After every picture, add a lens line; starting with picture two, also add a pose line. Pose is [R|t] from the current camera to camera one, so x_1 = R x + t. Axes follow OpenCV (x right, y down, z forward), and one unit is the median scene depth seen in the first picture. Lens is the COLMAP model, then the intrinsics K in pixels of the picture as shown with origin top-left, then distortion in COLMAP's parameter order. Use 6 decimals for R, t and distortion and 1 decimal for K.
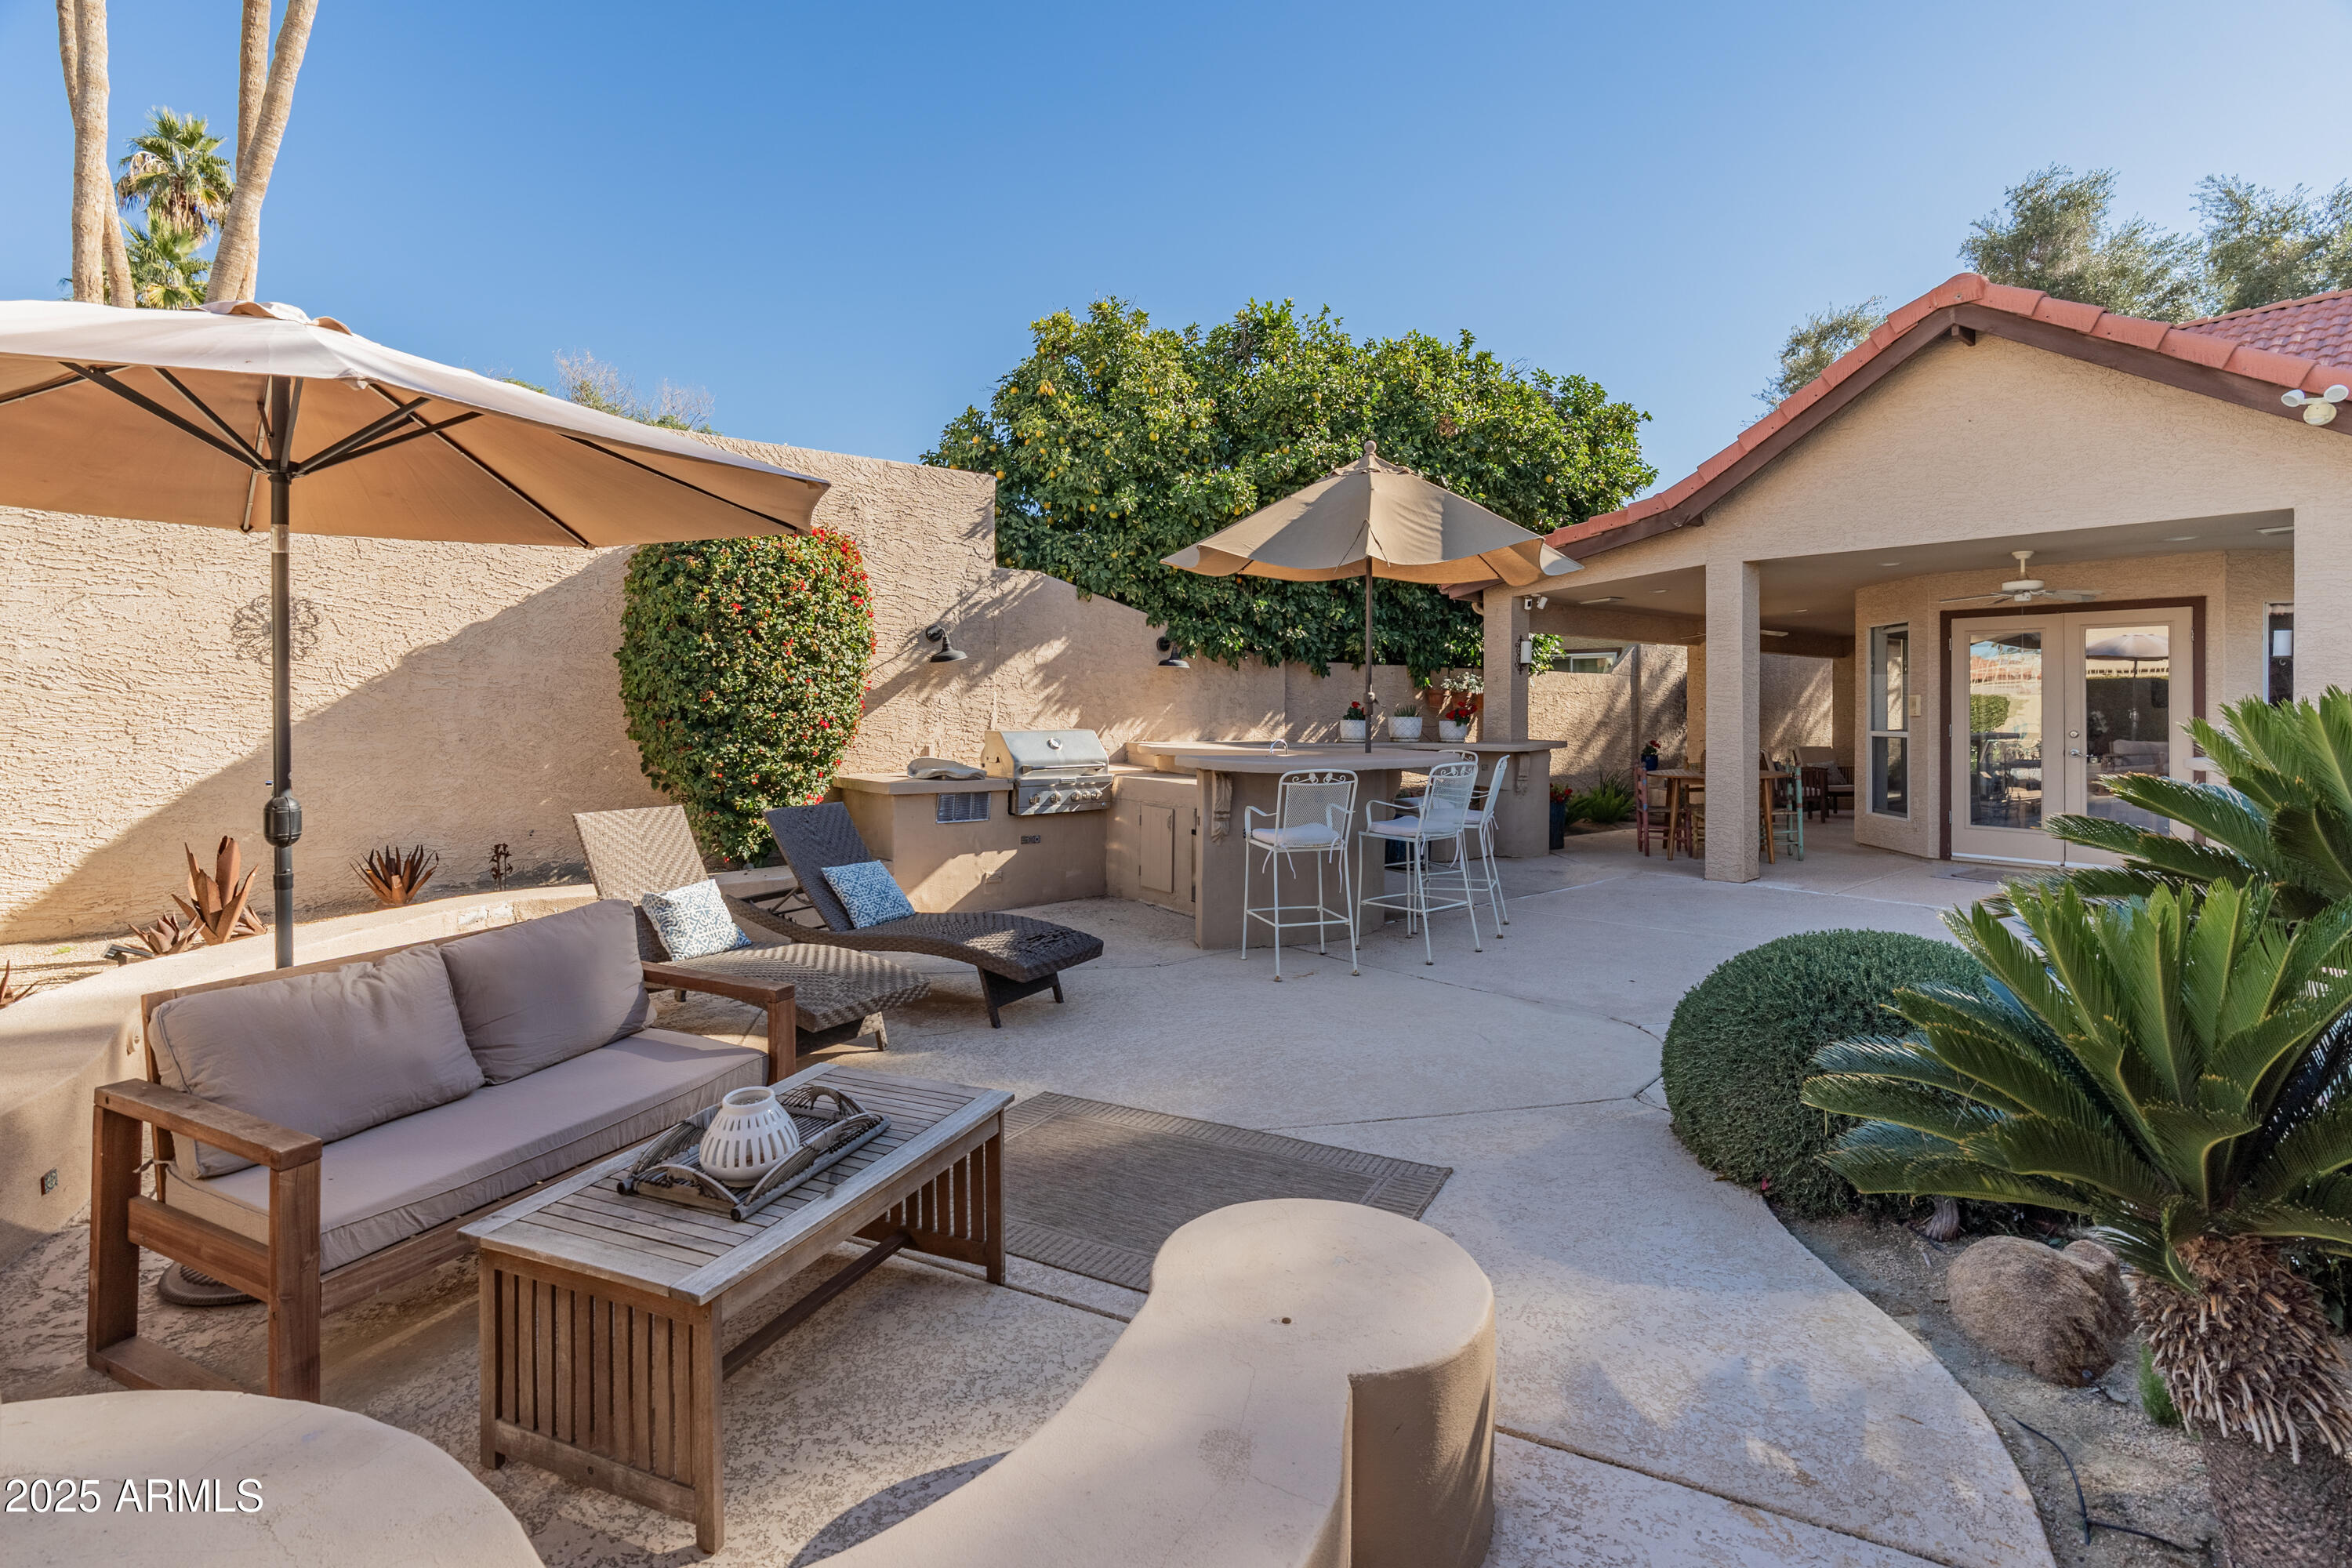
lens RADIAL K [[1108.5, 0, 1171.2], [0, 1108.5, 712.6], [0, 0, 1]] dist [-0.015971, 0.006436]
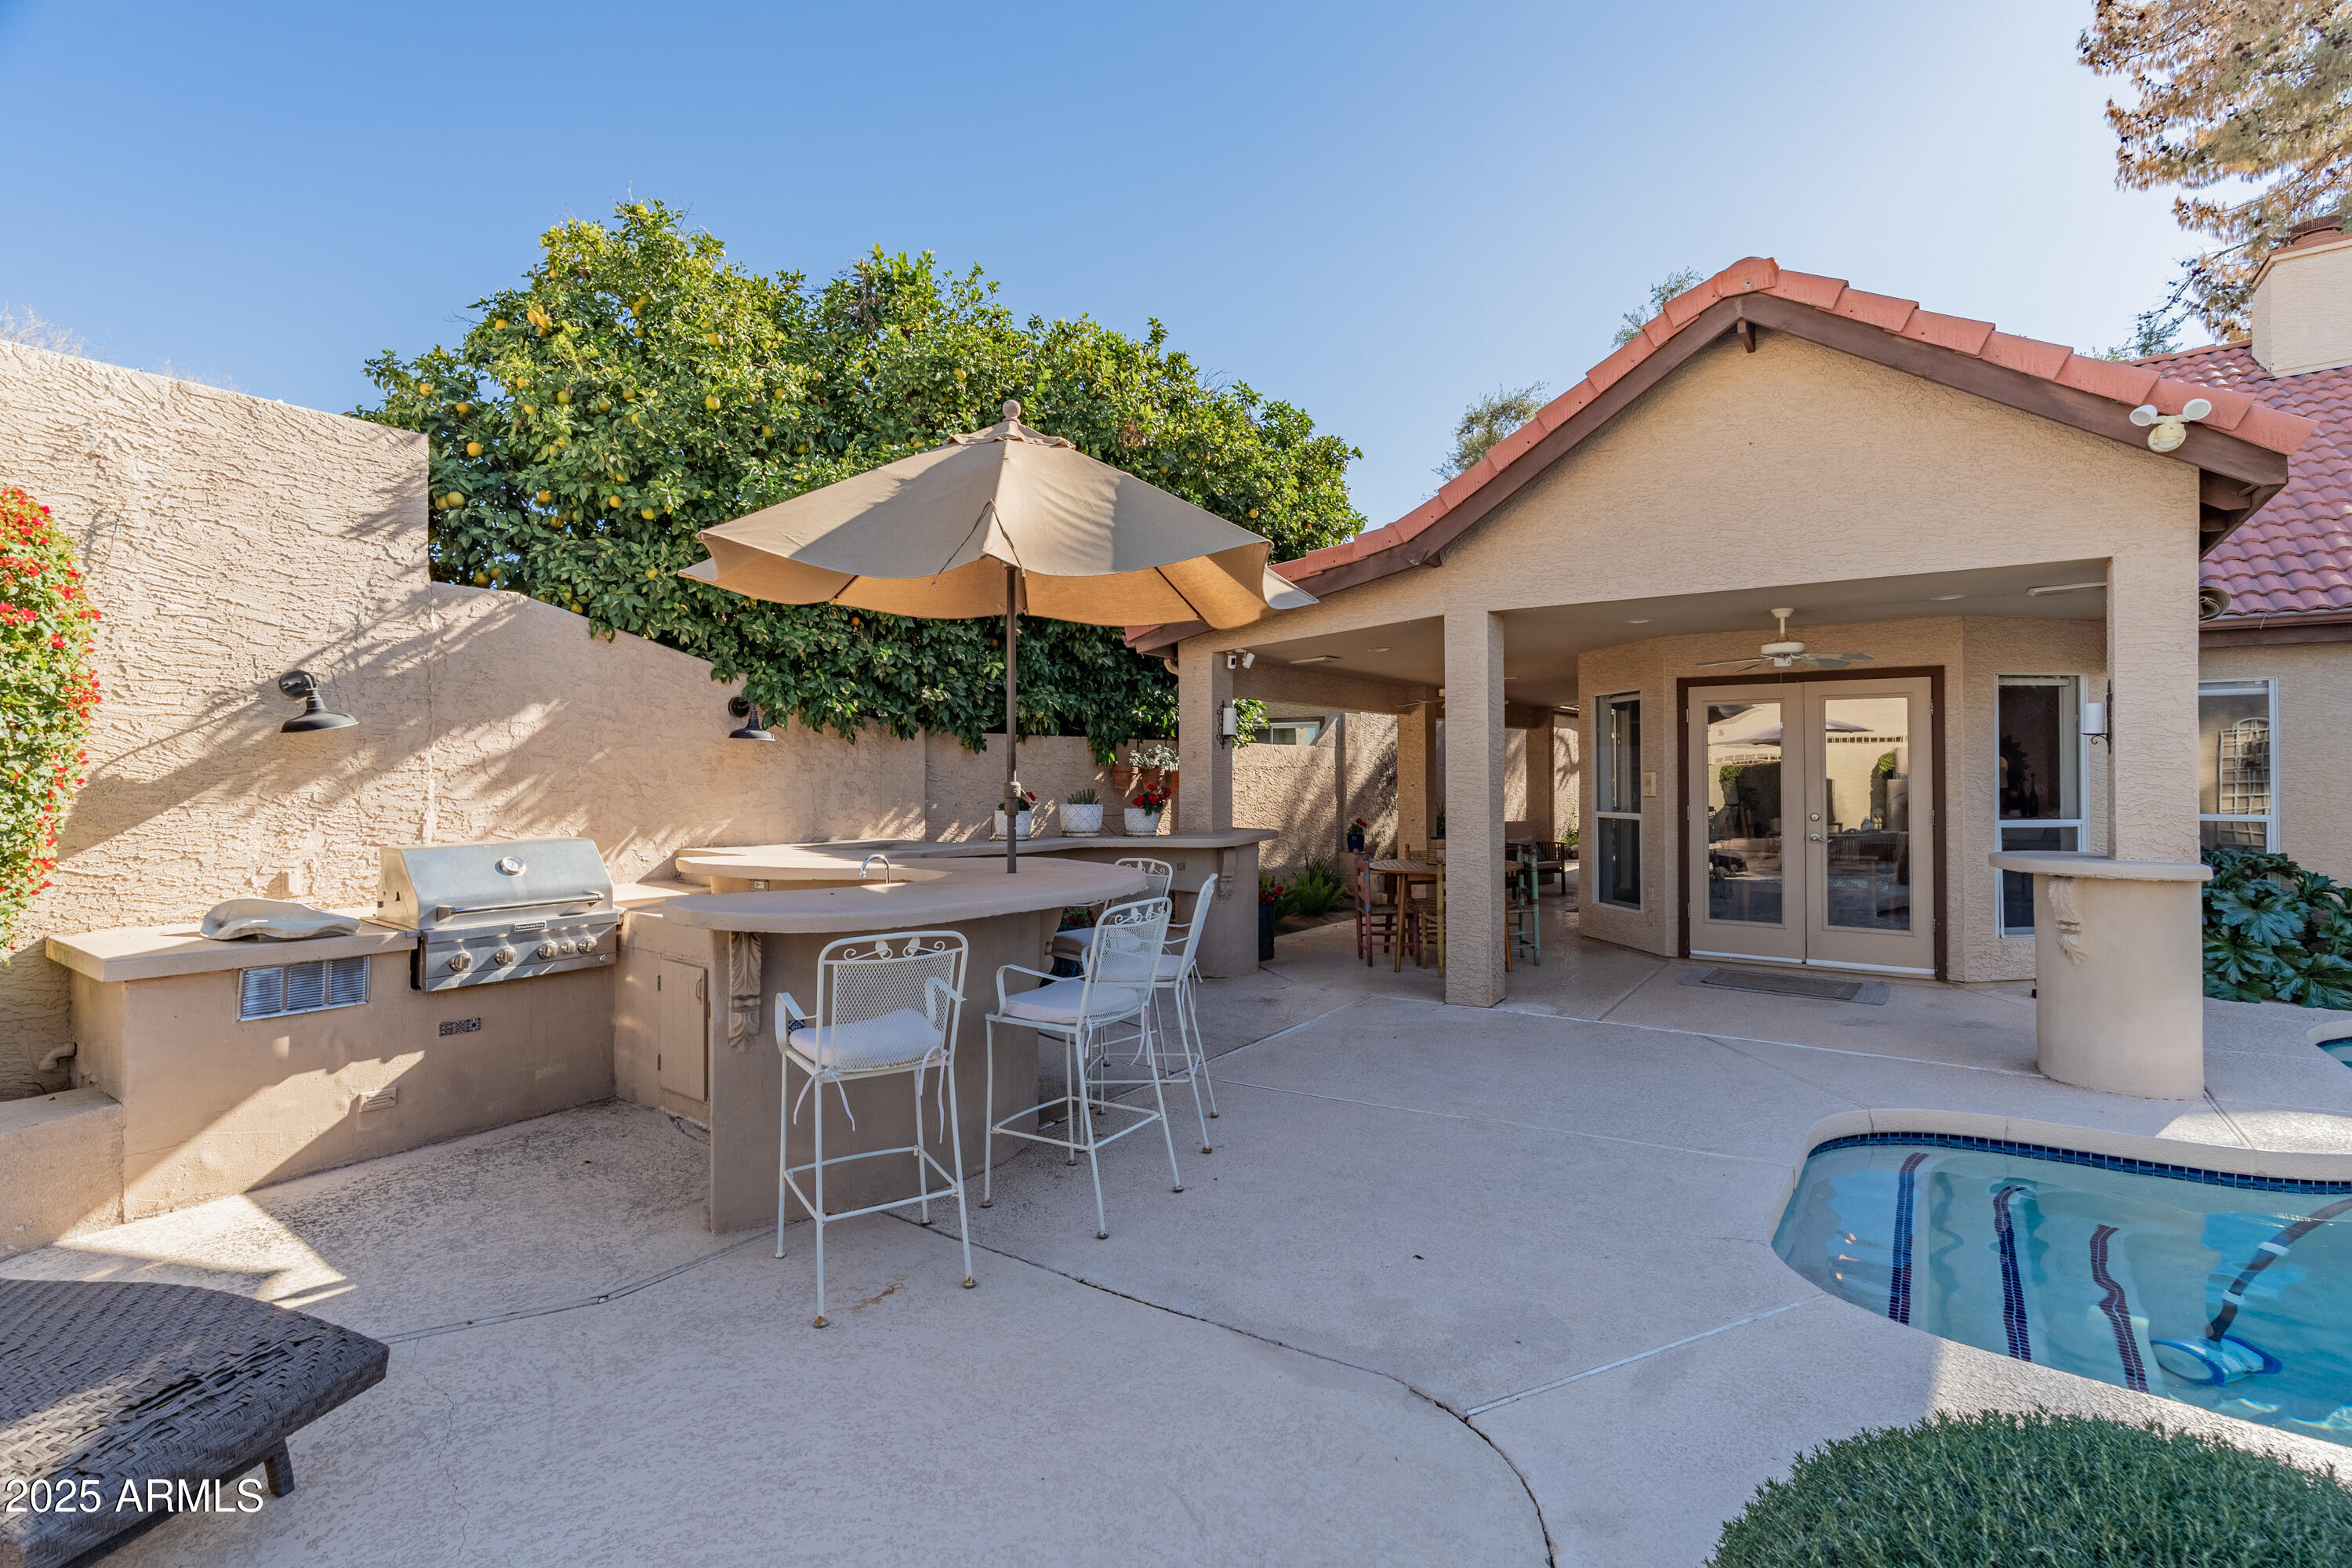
lens RADIAL K [[1108.5, 0, 1192.8], [0, 1108.5, 783.3], [0, 0, 1]] dist [-0.015971, 0.006436]
pose [[0.959009, -0.009094, 0.283229, 0.073445], [0.007964, 0.999955, 0.005139, -0.015444], [-0.283263, -0.002673, 0.959038, 0.261299]]
